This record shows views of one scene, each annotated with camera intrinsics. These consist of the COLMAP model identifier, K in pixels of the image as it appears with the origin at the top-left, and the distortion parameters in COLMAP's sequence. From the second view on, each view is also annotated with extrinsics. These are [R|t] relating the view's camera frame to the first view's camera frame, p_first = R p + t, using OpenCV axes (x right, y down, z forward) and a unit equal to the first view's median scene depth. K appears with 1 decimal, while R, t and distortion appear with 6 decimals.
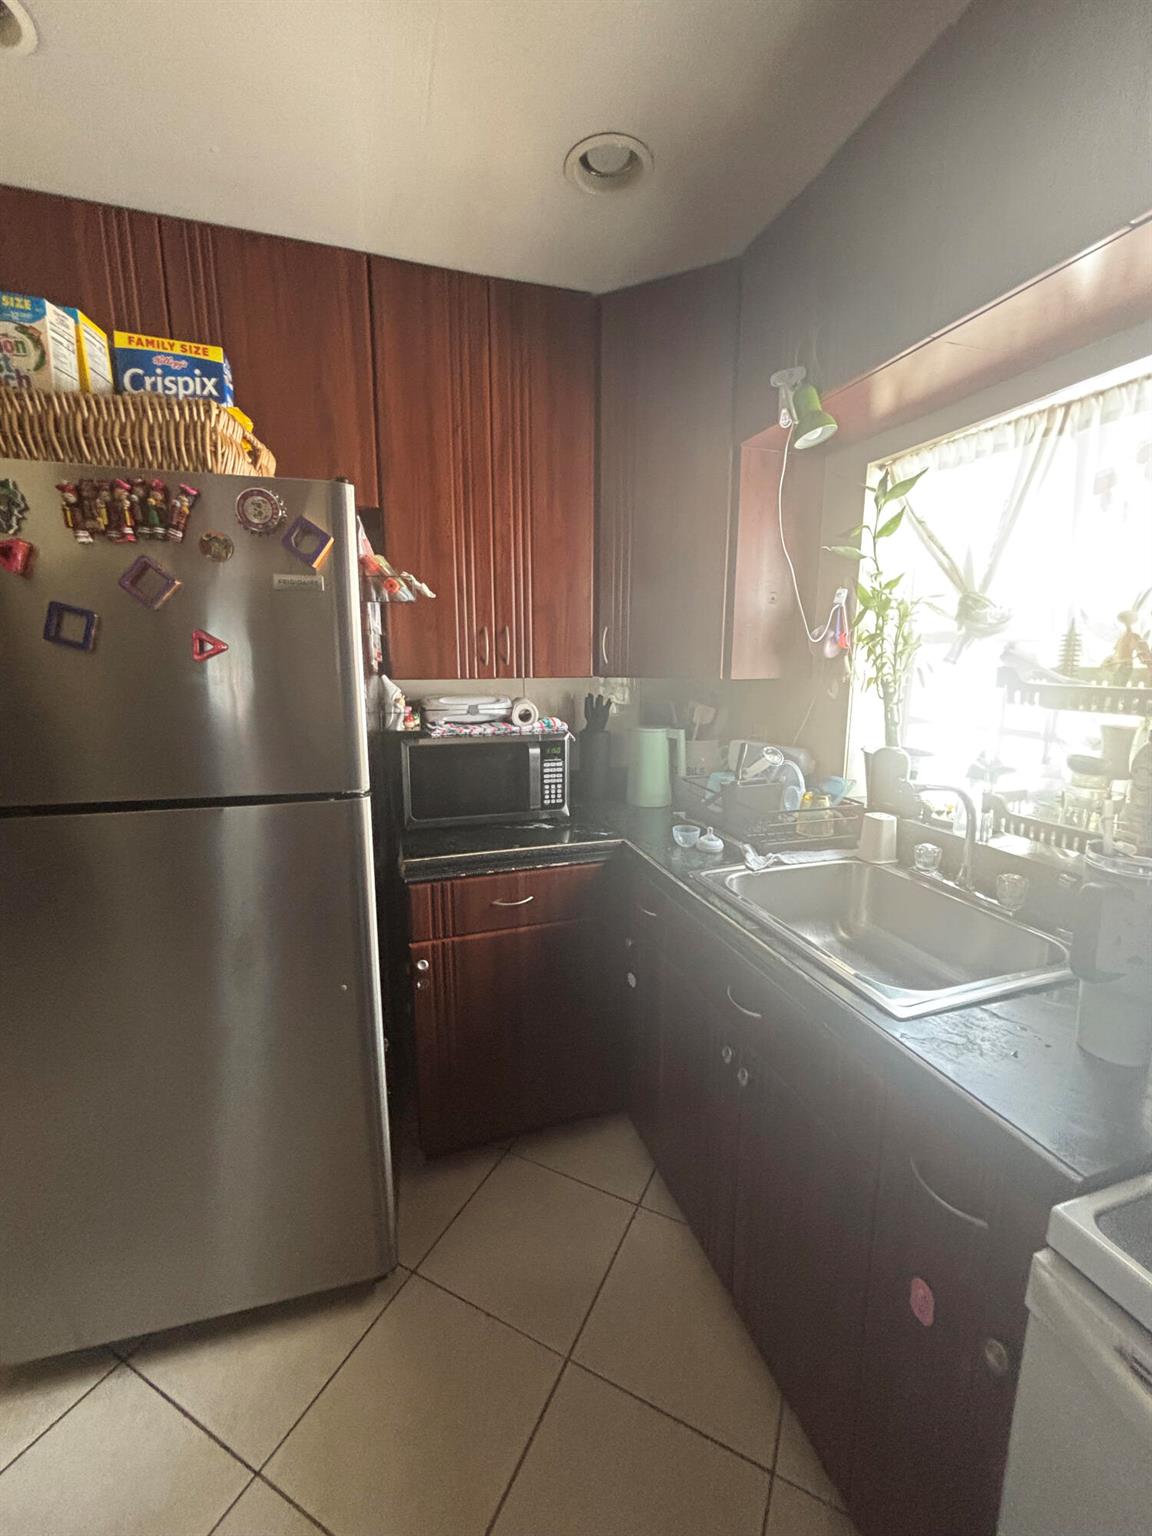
lens RADIAL K [[625.2, 0, 576.0], [0, 625.2, 768.0], [0, 0, 1]] dist [0.000122, 0.000421]
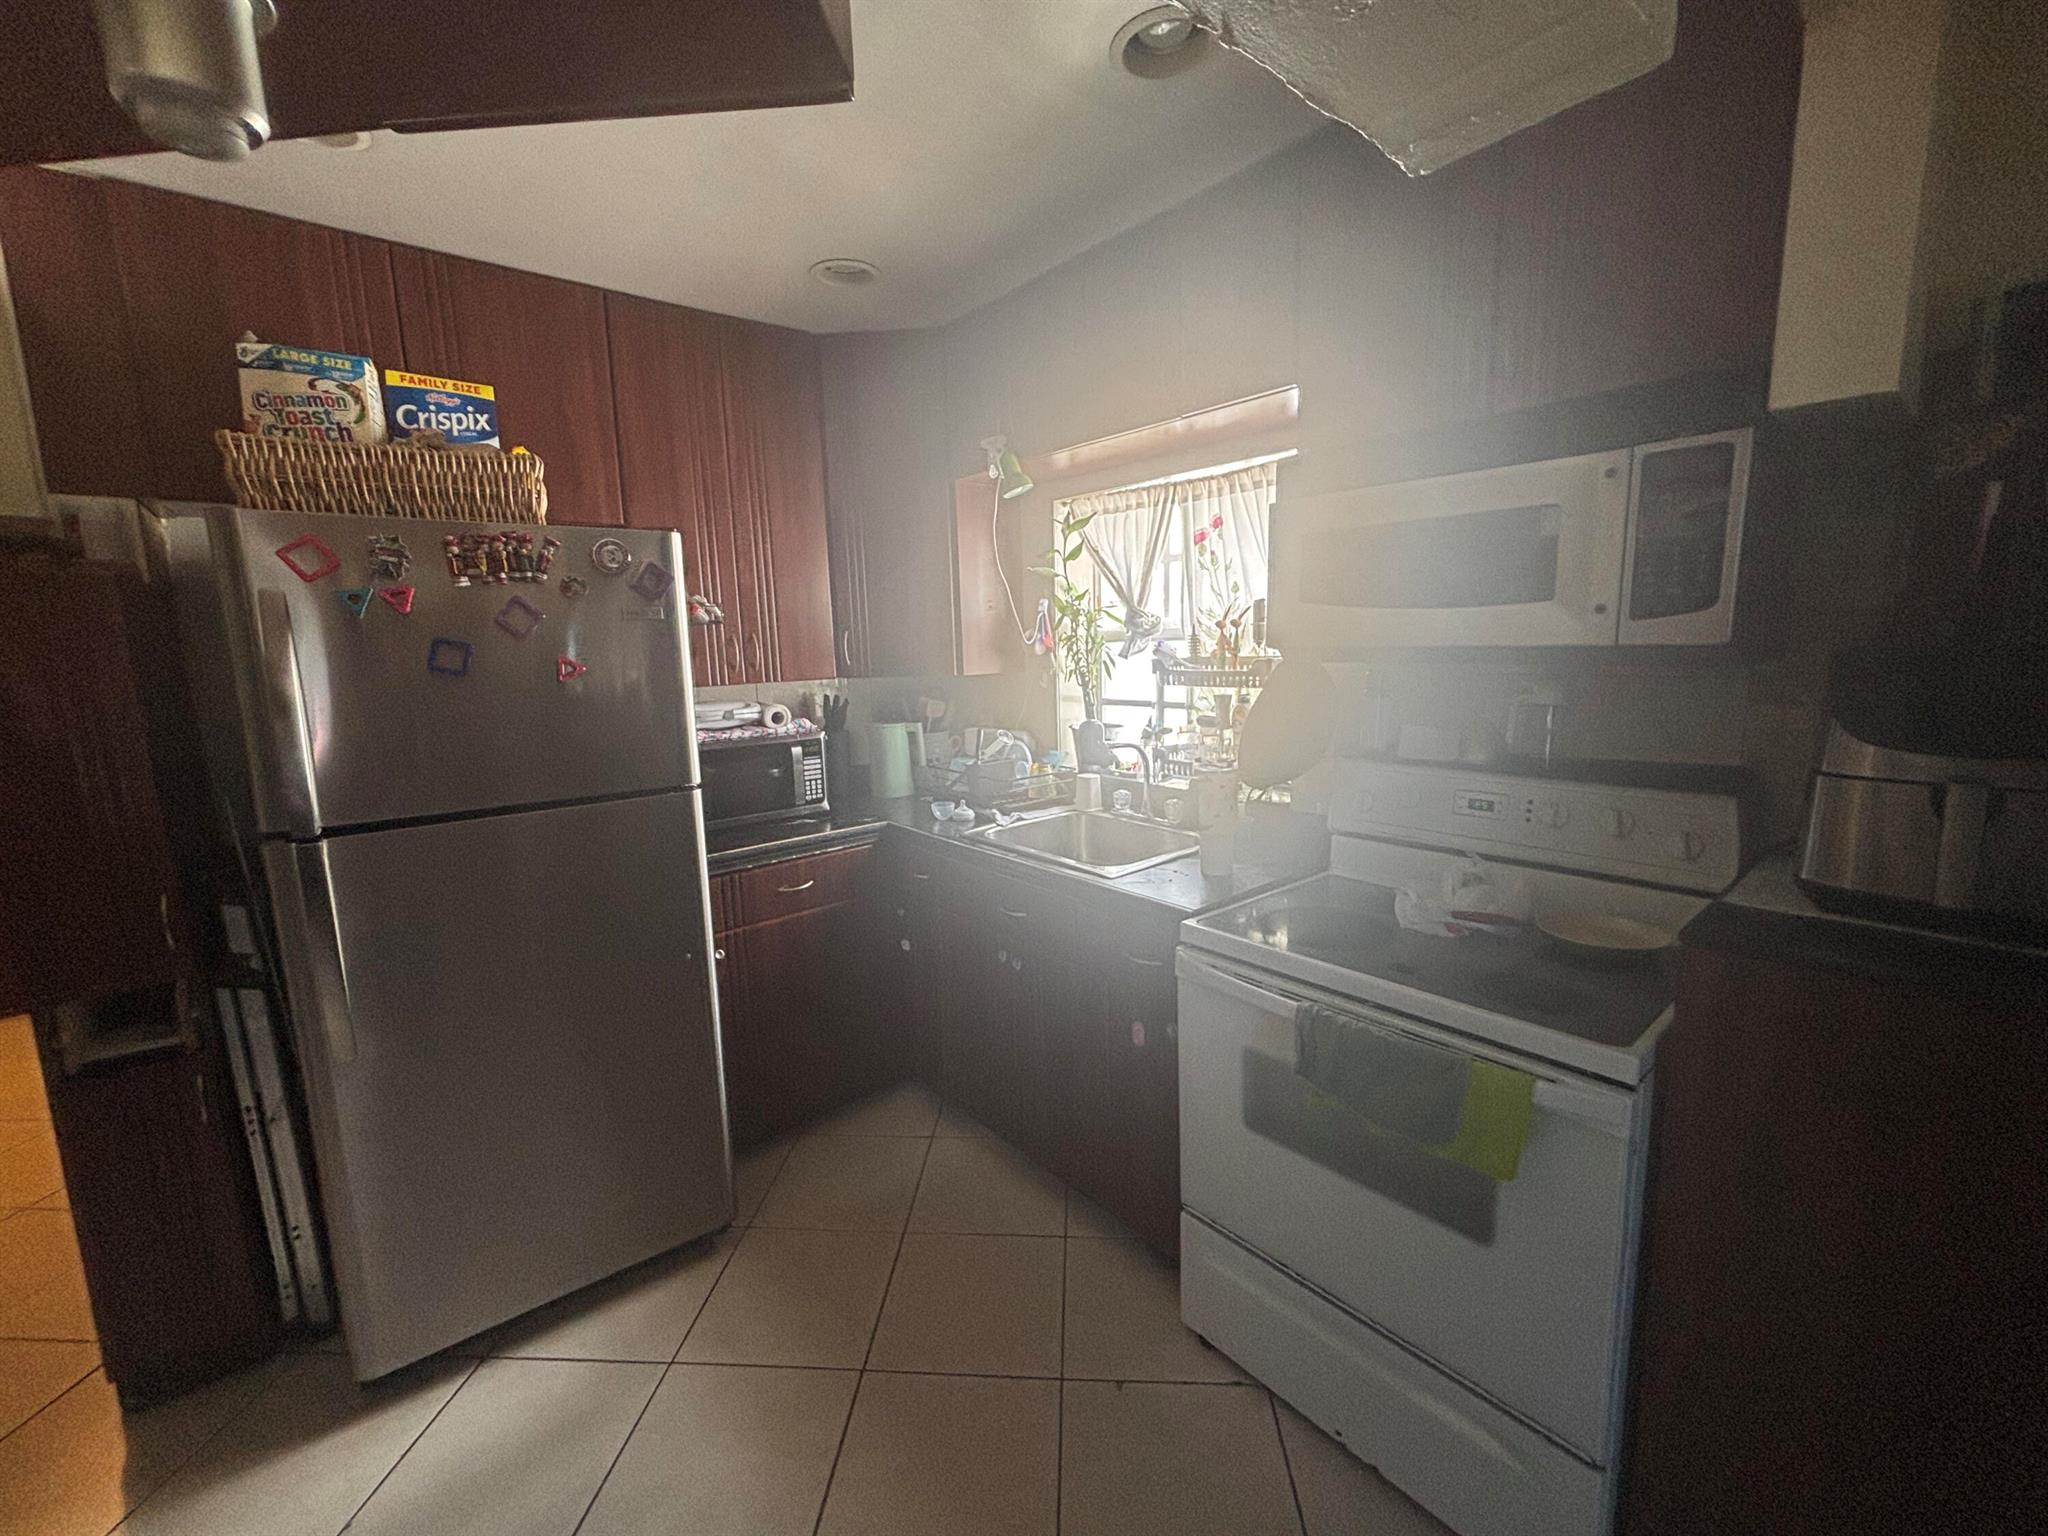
lens RADIAL K [[833.6, 0, 1024.0], [0, 833.6, 768.0], [0, 0, 1]] dist [0.000122, 0.000421]
pose [[0.923434, -0.084985, 0.374229, -0.306036], [0.095434, 0.995391, -0.009445, 0.069098], [-0.371701, 0.044436, 0.927288, -0.596963]]
